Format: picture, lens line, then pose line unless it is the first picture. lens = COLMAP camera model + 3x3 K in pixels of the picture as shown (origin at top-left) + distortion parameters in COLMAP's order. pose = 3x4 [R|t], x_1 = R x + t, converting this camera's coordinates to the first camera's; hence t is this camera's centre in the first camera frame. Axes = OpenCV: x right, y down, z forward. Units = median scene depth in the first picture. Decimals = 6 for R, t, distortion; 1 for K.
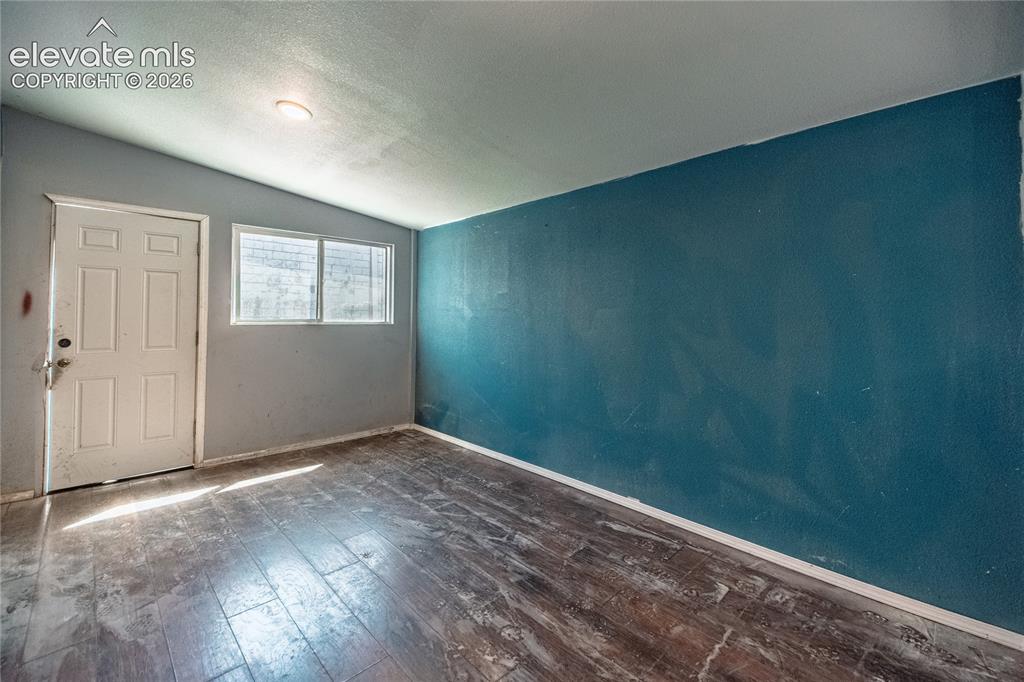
lens RADIAL K [[421.2, 0, 516.9], [0, 421.2, 313.5], [0, 0, 1]] dist [0.036504, -0.014787]
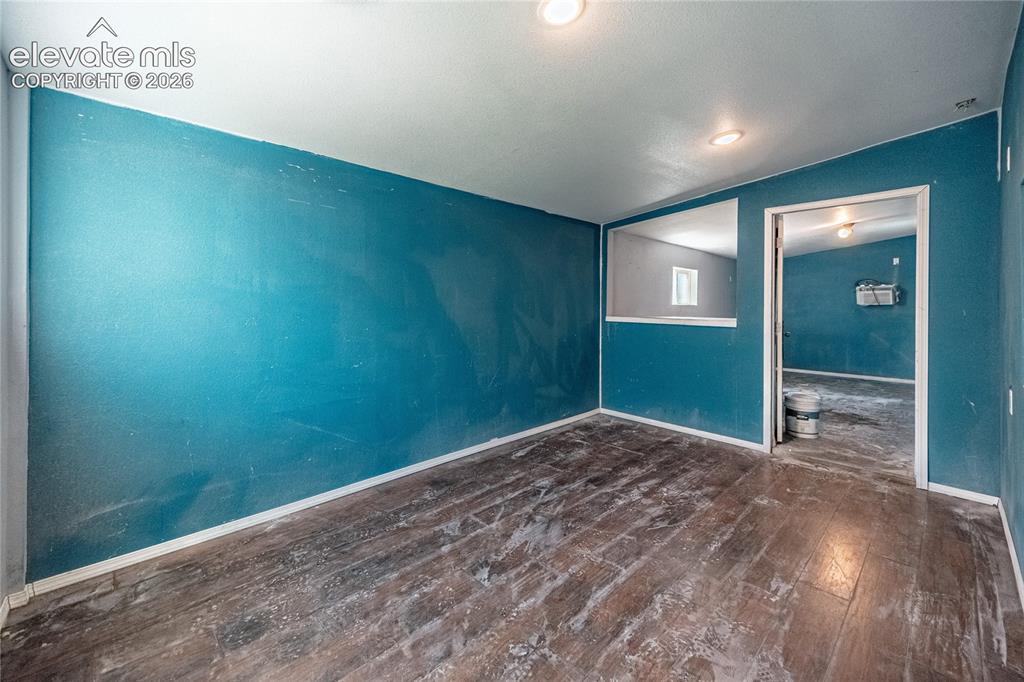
lens RADIAL K [[421.2, 0, 516.9], [0, 421.2, 313.5], [0, 0, 1]] dist [0.036504, -0.014787]
pose [[0.004692, -0.037865, 0.999272, -1.046403], [-0.011258, 0.999218, 0.037916, -0.011974], [-0.999926, -0.011427, 0.004262, 0.928083]]
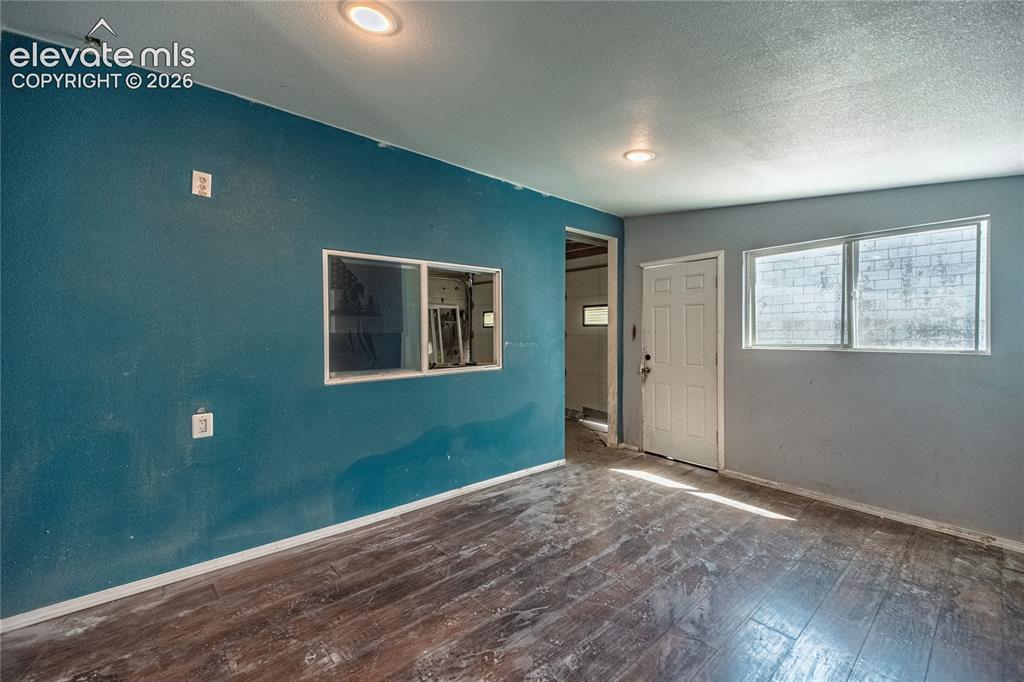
lens RADIAL K [[424.2, 0, 510.2], [0, 424.2, 334.4], [0, 0, 1]] dist [0.001510, -0.000403]
pose [[-0.073005, -0.013091, -0.997246, 0.521926], [0.000136, 0.999914, -0.013136, 0.007323], [0.997332, -0.001094, -0.072997, 0.650861]]
